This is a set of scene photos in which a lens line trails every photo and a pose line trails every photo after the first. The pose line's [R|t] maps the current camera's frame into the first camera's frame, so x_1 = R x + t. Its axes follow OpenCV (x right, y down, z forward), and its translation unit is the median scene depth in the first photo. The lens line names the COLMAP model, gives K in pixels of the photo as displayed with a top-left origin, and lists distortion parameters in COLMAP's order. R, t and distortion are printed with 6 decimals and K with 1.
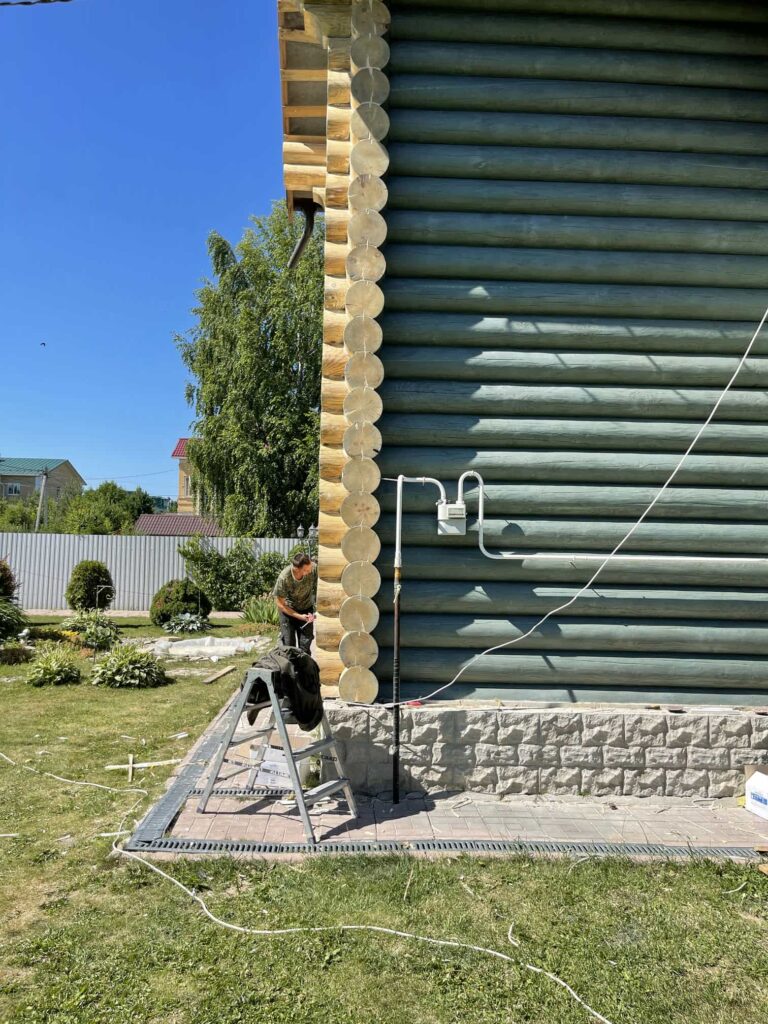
lens RADIAL K [[781.9, 0, 384.0], [0, 781.9, 512.0], [0, 0, 1]] dist [0.018508, -0.004070]
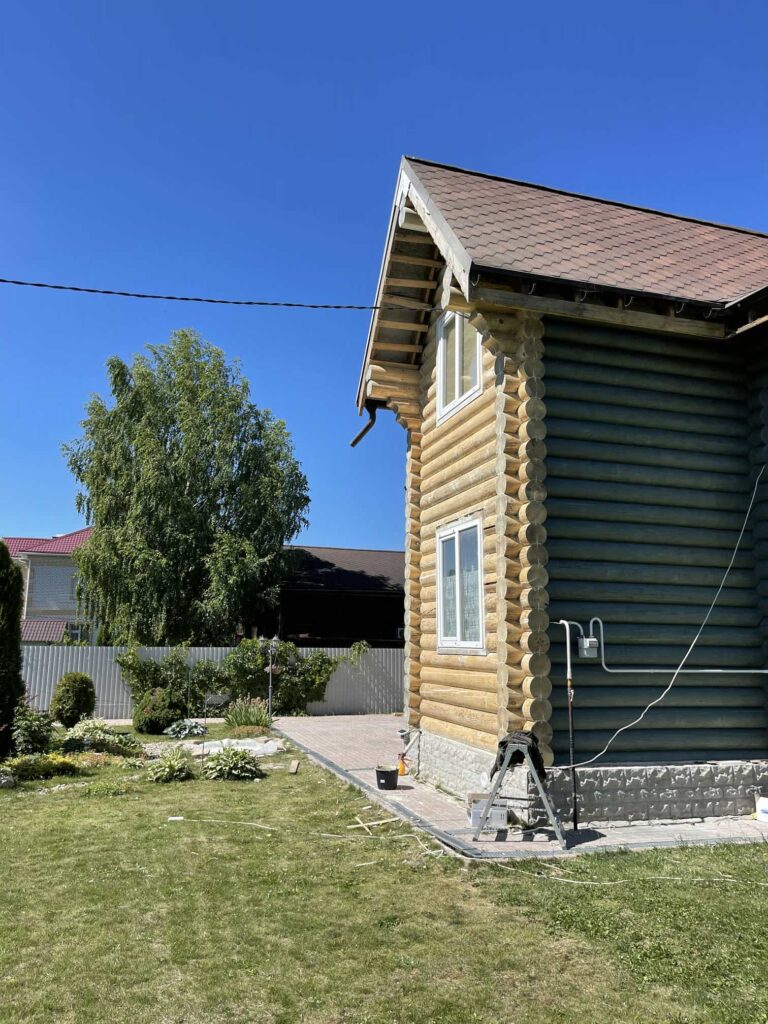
lens RADIAL K [[772.2, 0, 381.6], [0, 772.2, 500.4], [0, 0, 1]] dist [0.055753, -0.082425]
pose [[0.964008, 0.044167, 0.262180, -0.737085], [-0.006217, 0.989580, -0.143847, -0.057017], [-0.265802, 0.137040, 0.954238, -0.454076]]
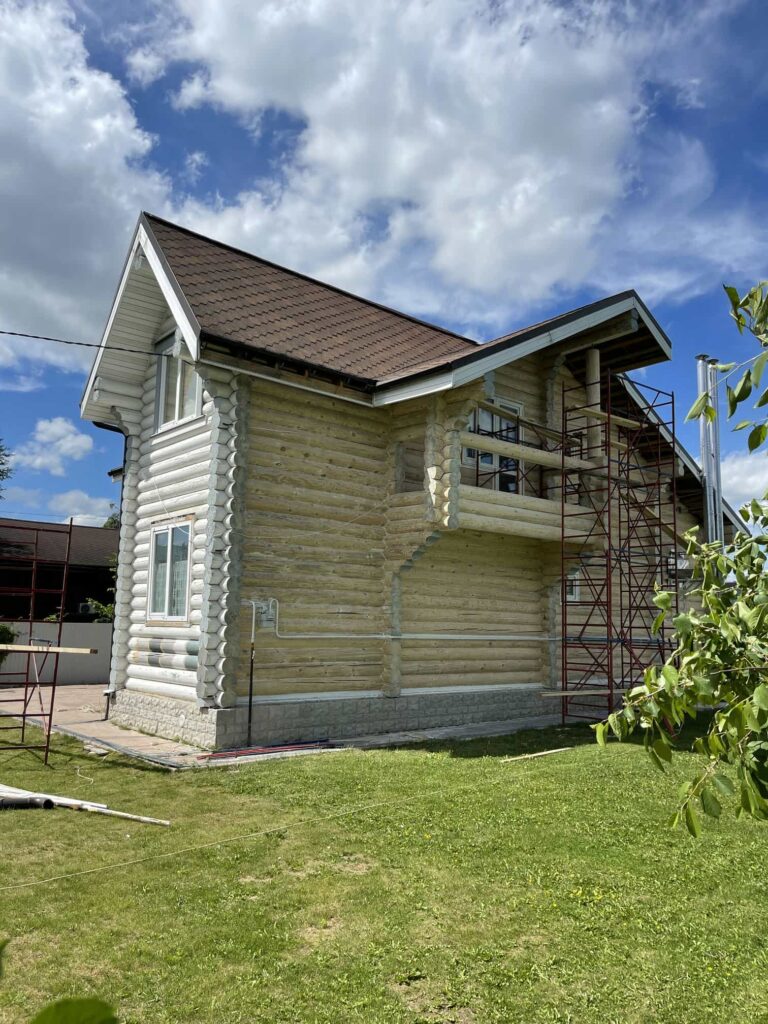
lens RADIAL K [[781.9, 0, 384.0], [0, 781.9, 512.0], [0, 0, 1]] dist [0.018508, -0.004070]
pose [[0.776503, 0.077426, 0.625339, -1.038304], [-0.020638, 0.995015, -0.097570, -0.085934], [-0.629776, 0.062858, 0.774229, -0.927295]]
